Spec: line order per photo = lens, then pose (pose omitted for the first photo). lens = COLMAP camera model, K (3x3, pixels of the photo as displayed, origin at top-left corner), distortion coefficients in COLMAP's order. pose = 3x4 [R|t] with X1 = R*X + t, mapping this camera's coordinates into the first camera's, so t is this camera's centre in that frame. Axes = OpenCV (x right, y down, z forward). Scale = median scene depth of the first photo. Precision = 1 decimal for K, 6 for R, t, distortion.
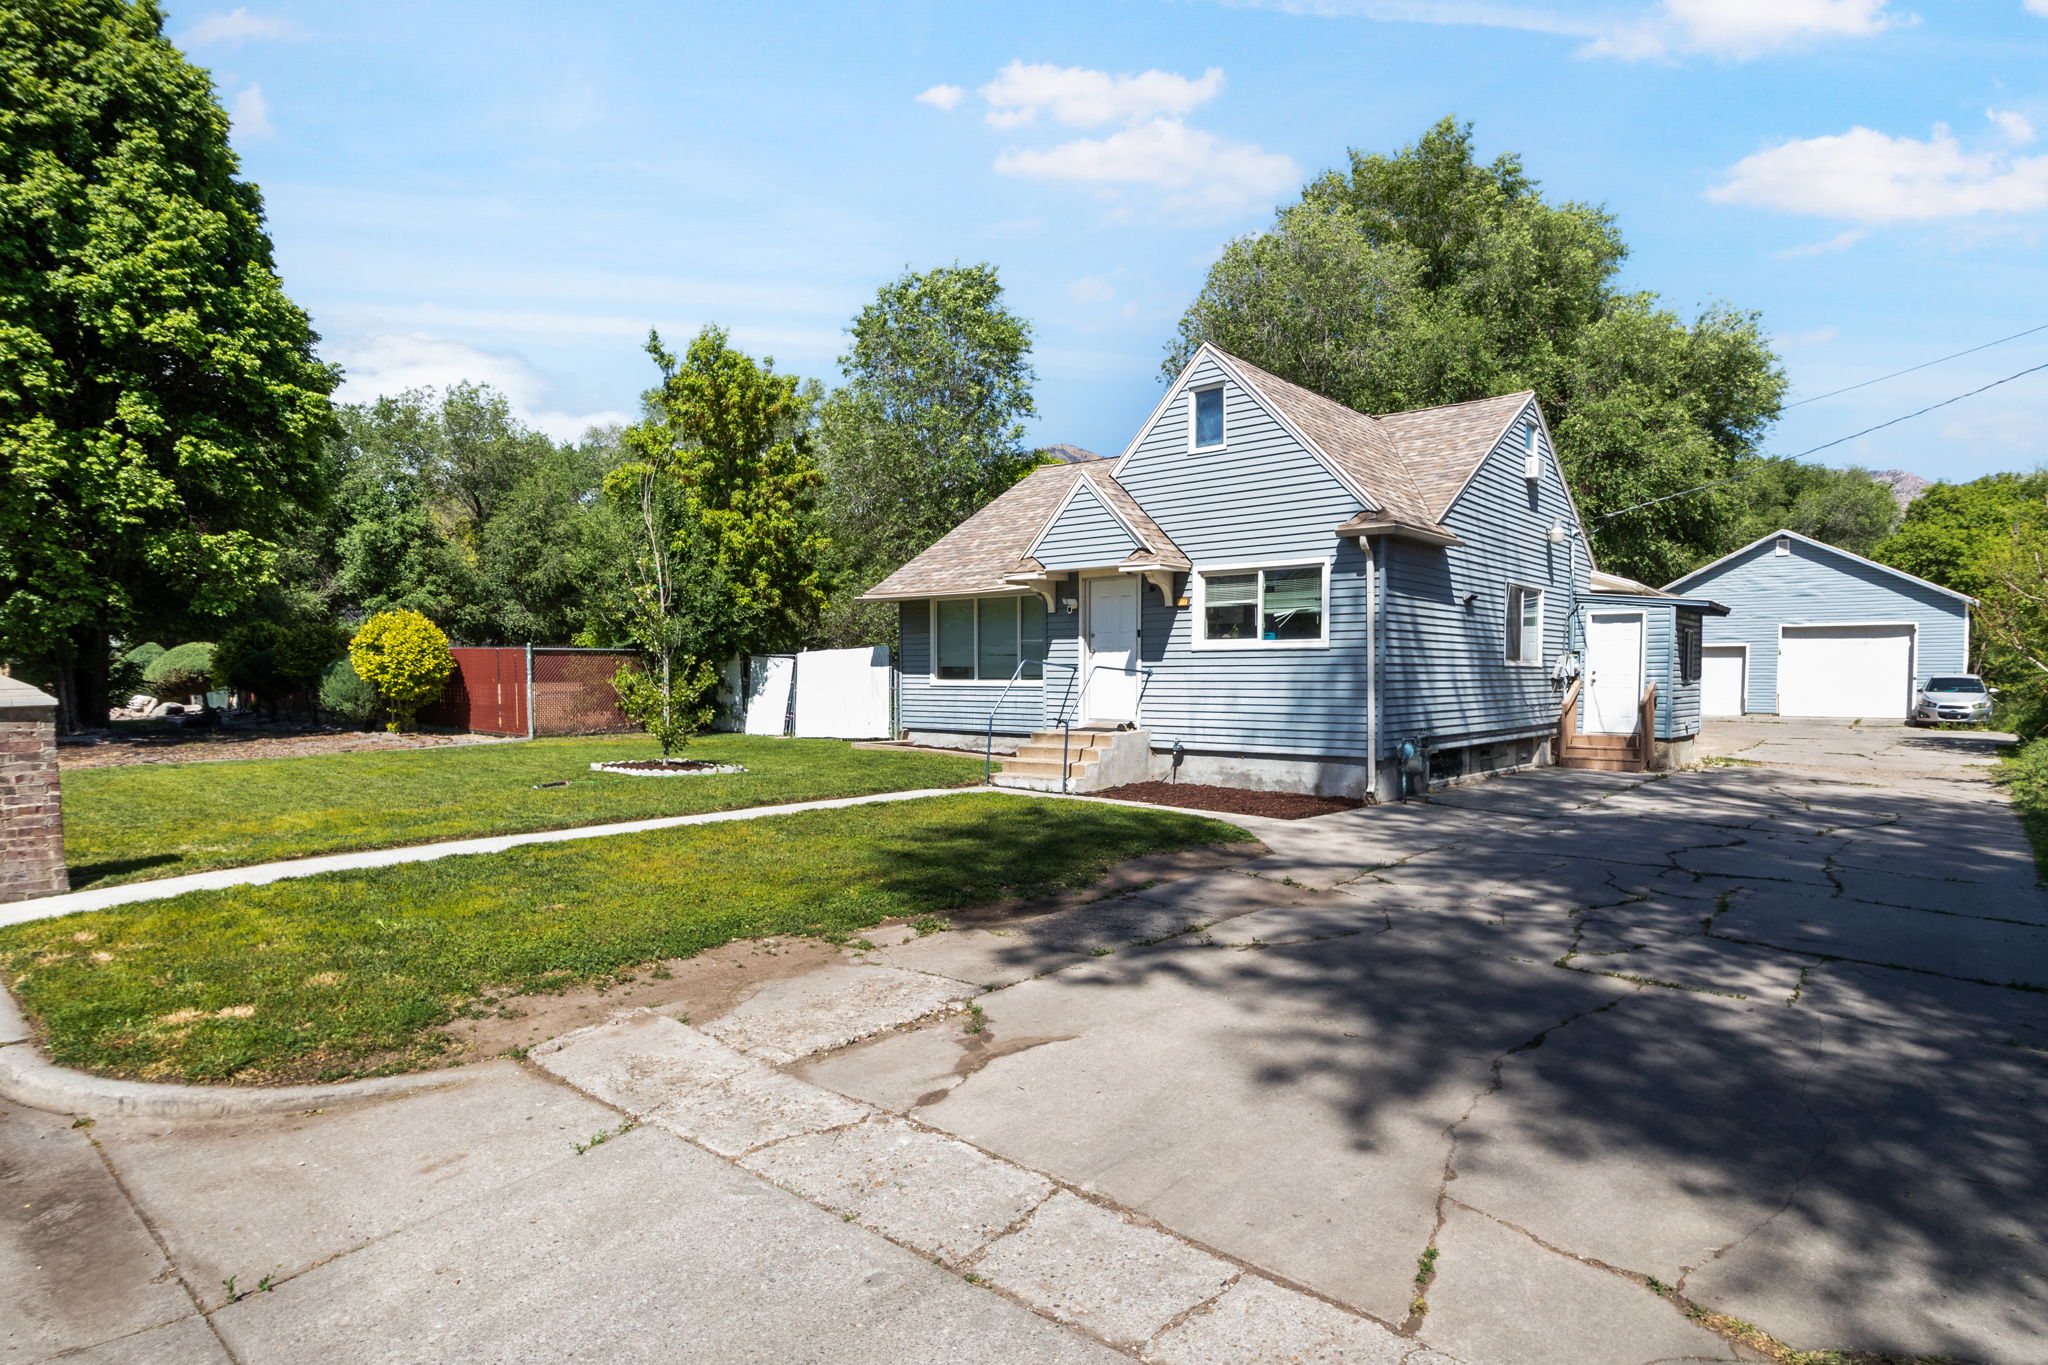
lens RADIAL K [[1098.9, 0, 1012.2], [0, 1098.9, 718.2], [0, 0, 1]] dist [-0.027868, -0.001414]
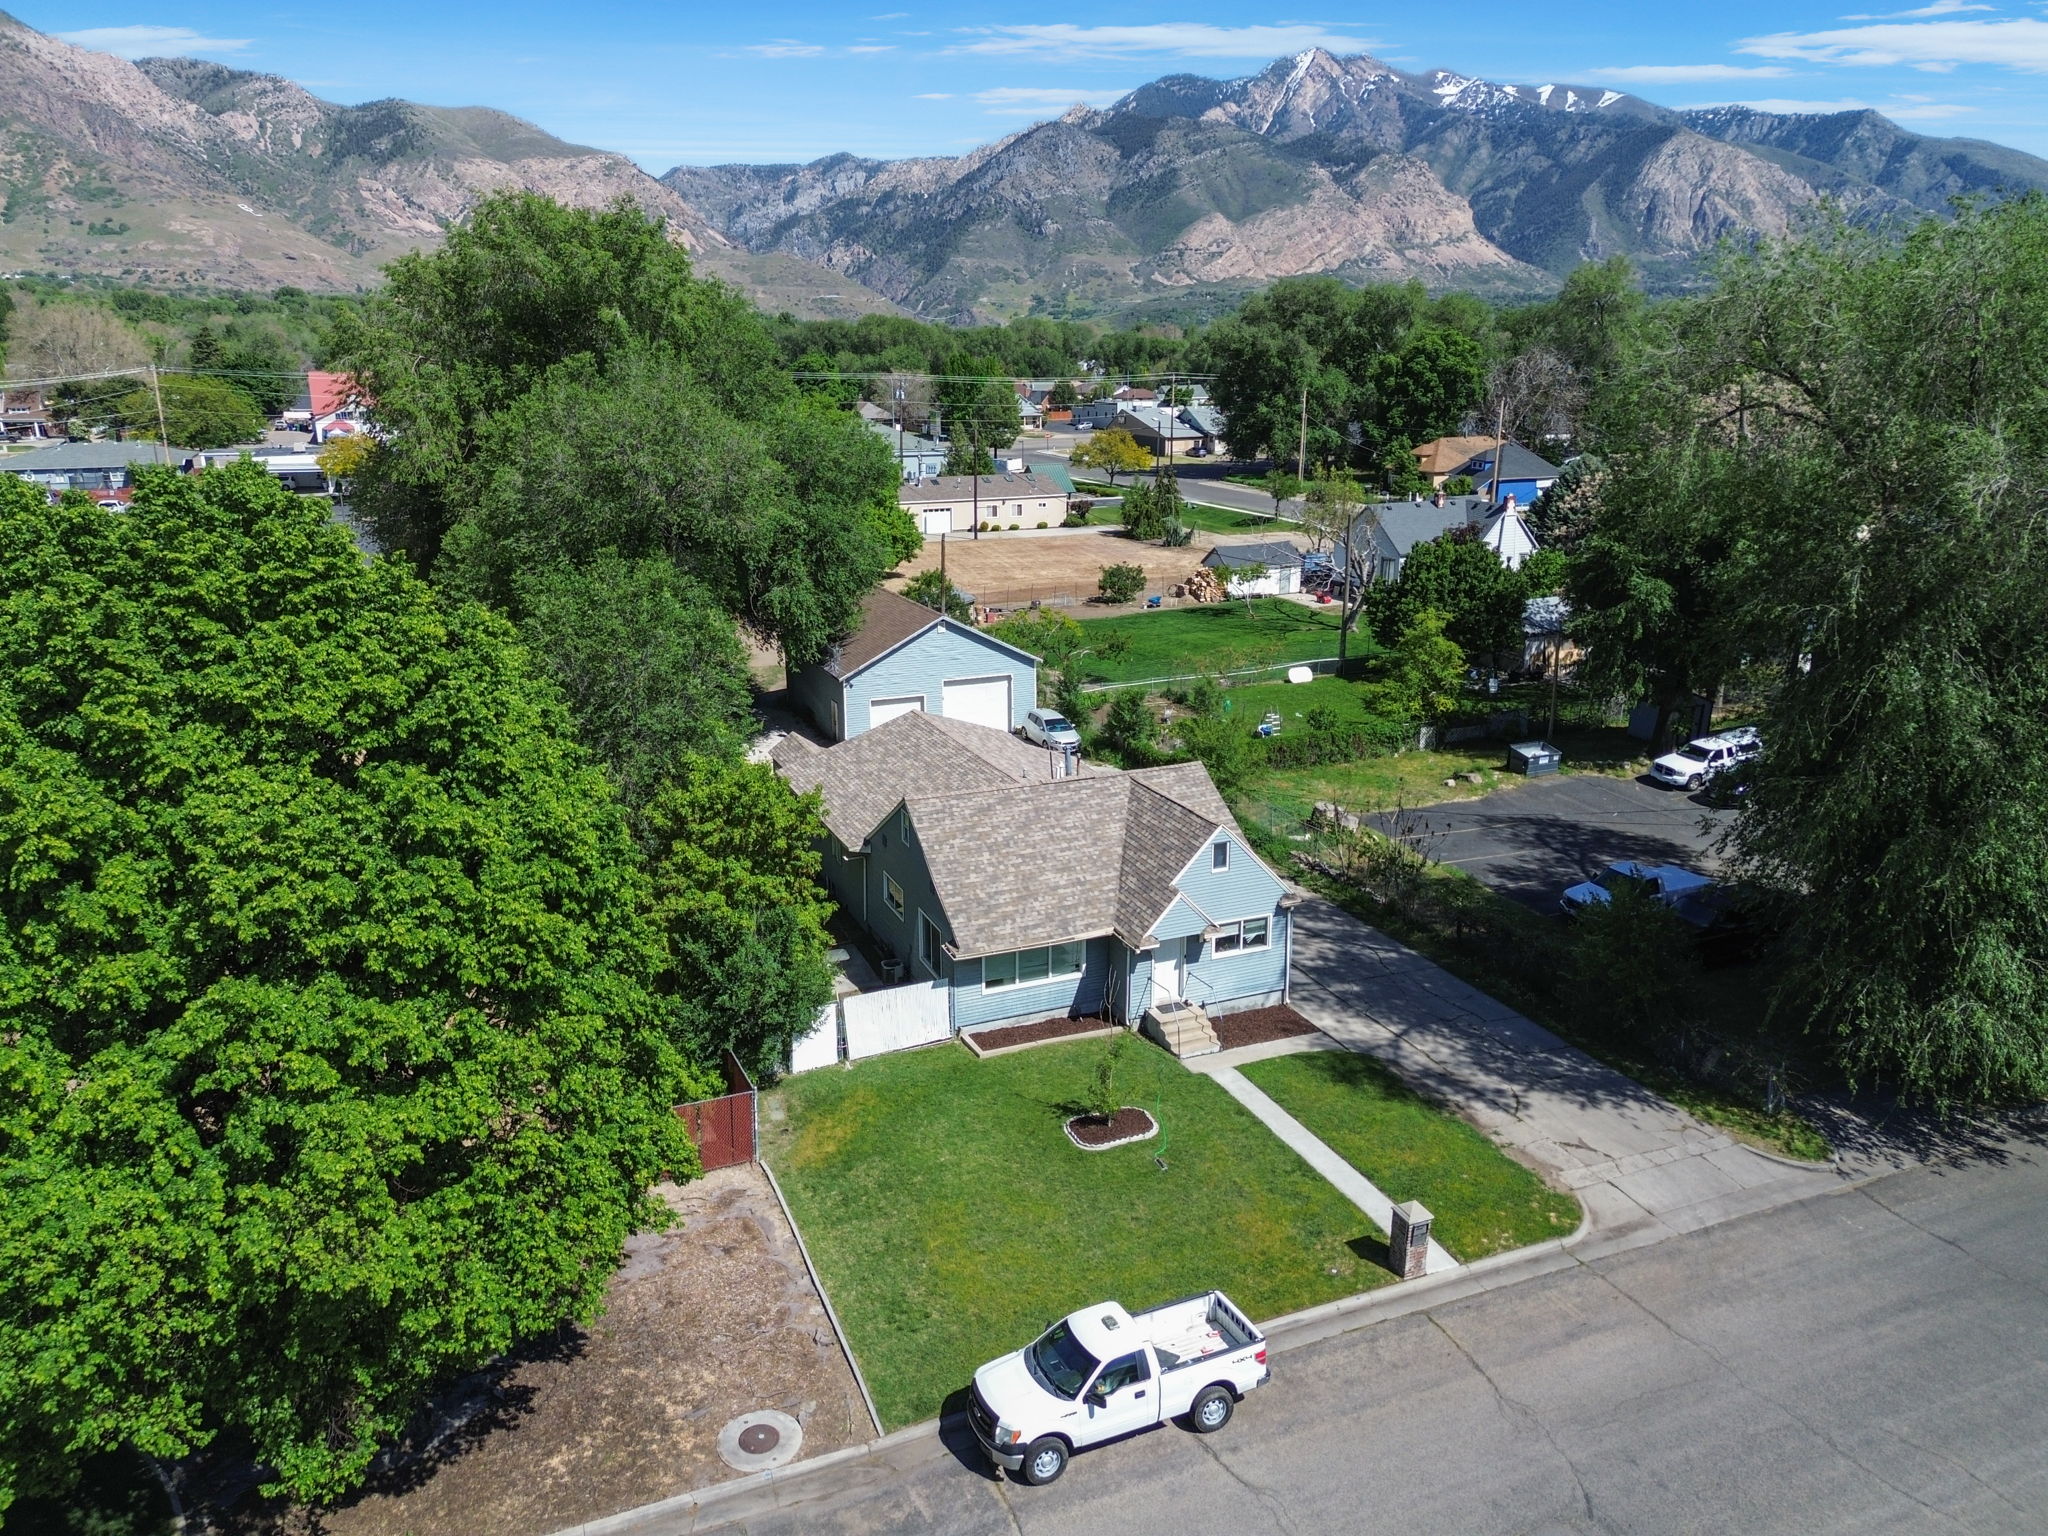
lens RADIAL K [[1447.4, 0, 1022.1], [0, 1447.4, 761.1], [0, 0, 1]] dist [0.047279, -0.021816]
pose [[0.432899, -0.249938, 0.866100, -2.291566], [0.037718, 0.964974, 0.259619, -1.156900], [-0.900653, -0.079721, 0.427163, 0.166702]]
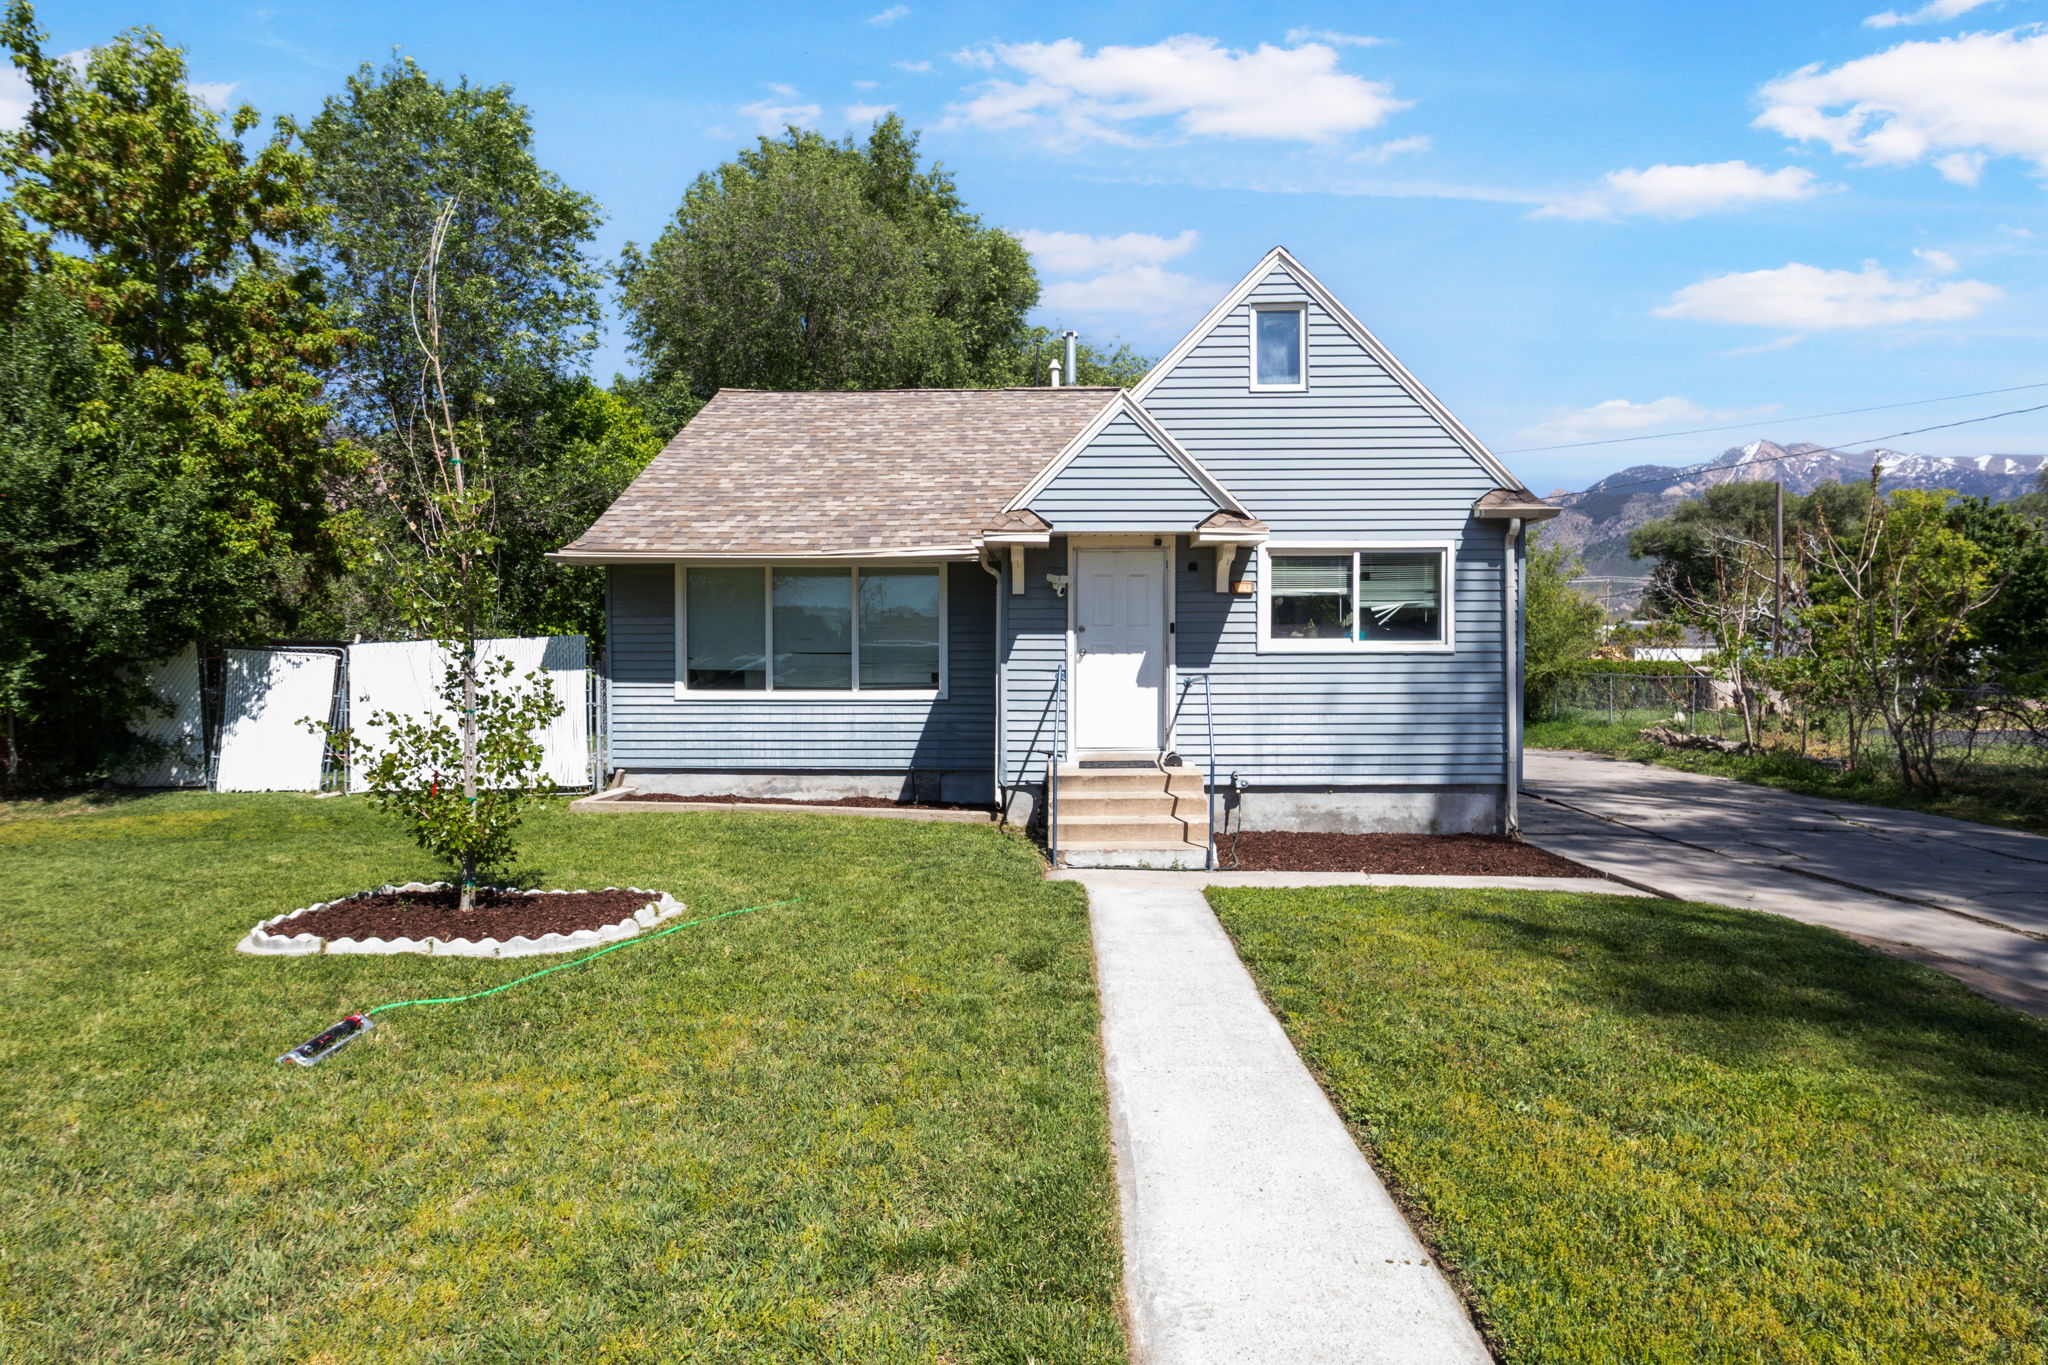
lens RADIAL K [[1048.3, 0, 1033.6], [0, 1048.3, 682.6], [0, 0, 1]] dist [-0.027403, -0.002620]
pose [[0.769853, -0.013656, 0.638075, -0.404716], [0.025921, 0.999615, -0.009880, -0.037894], [-0.637694, 0.024146, 0.769911, 0.544011]]
